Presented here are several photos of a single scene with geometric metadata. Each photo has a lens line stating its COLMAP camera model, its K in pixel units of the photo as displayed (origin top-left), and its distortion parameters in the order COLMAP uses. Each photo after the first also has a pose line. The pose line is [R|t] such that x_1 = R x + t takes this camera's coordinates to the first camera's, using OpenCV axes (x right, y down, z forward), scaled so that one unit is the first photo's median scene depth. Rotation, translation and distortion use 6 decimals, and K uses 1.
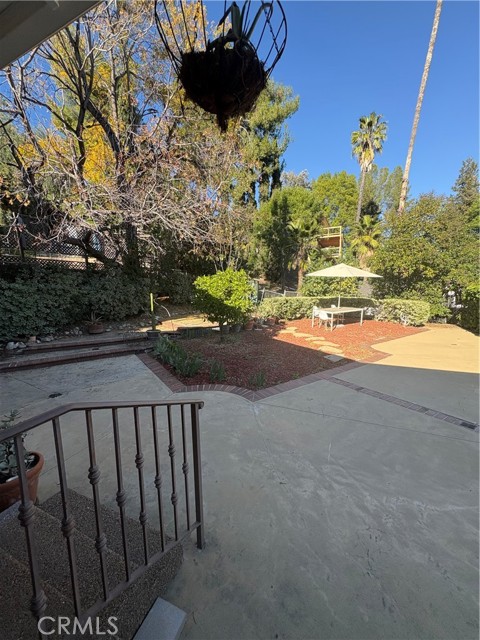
lens RADIAL K [[255.5, 0, 240.1], [0, 255.5, 320.7], [0, 0, 1]] dist [0.002268, 0.000651]
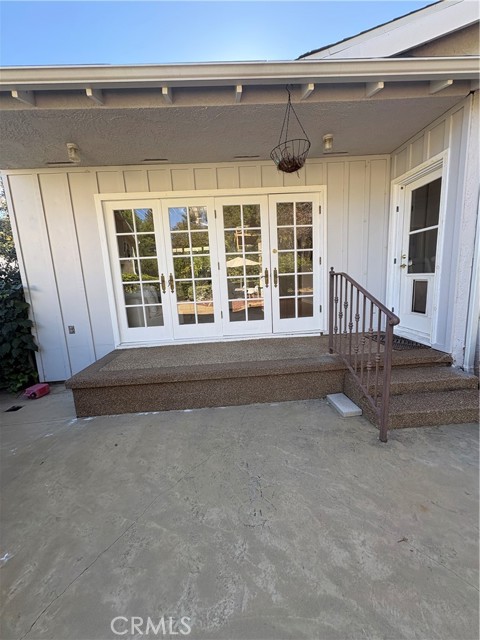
lens RADIAL K [[255.5, 0, 238.2], [0, 255.5, 320.0], [0, 0, 1]] dist [0.002268, 0.000651]
pose [[-0.890199, 0.132345, -0.435924, 0.096711], [0.009801, 0.962216, 0.272110, 0.001520], [0.455466, 0.237960, -0.857861, 0.173401]]
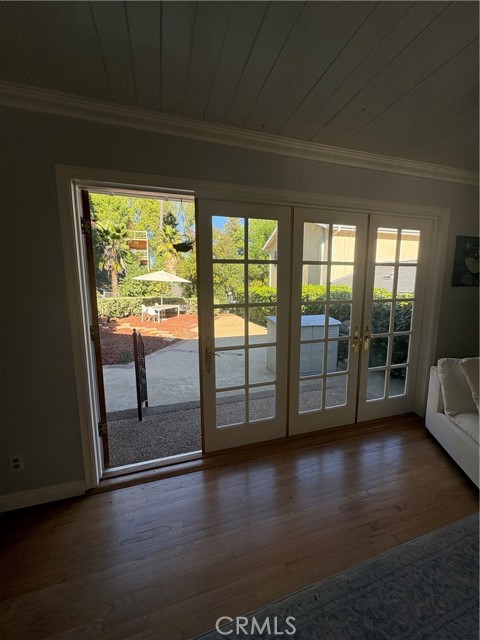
lens RADIAL K [[255.5, 0, 237.3], [0, 255.5, 321.6], [0, 0, 1]] dist [0.002268, 0.000651]
pose [[0.756062, -0.076652, 0.649996, -0.103587], [0.074835, 0.996730, 0.030494, 0.012235], [-0.650208, 0.025587, 0.759325, -0.129927]]
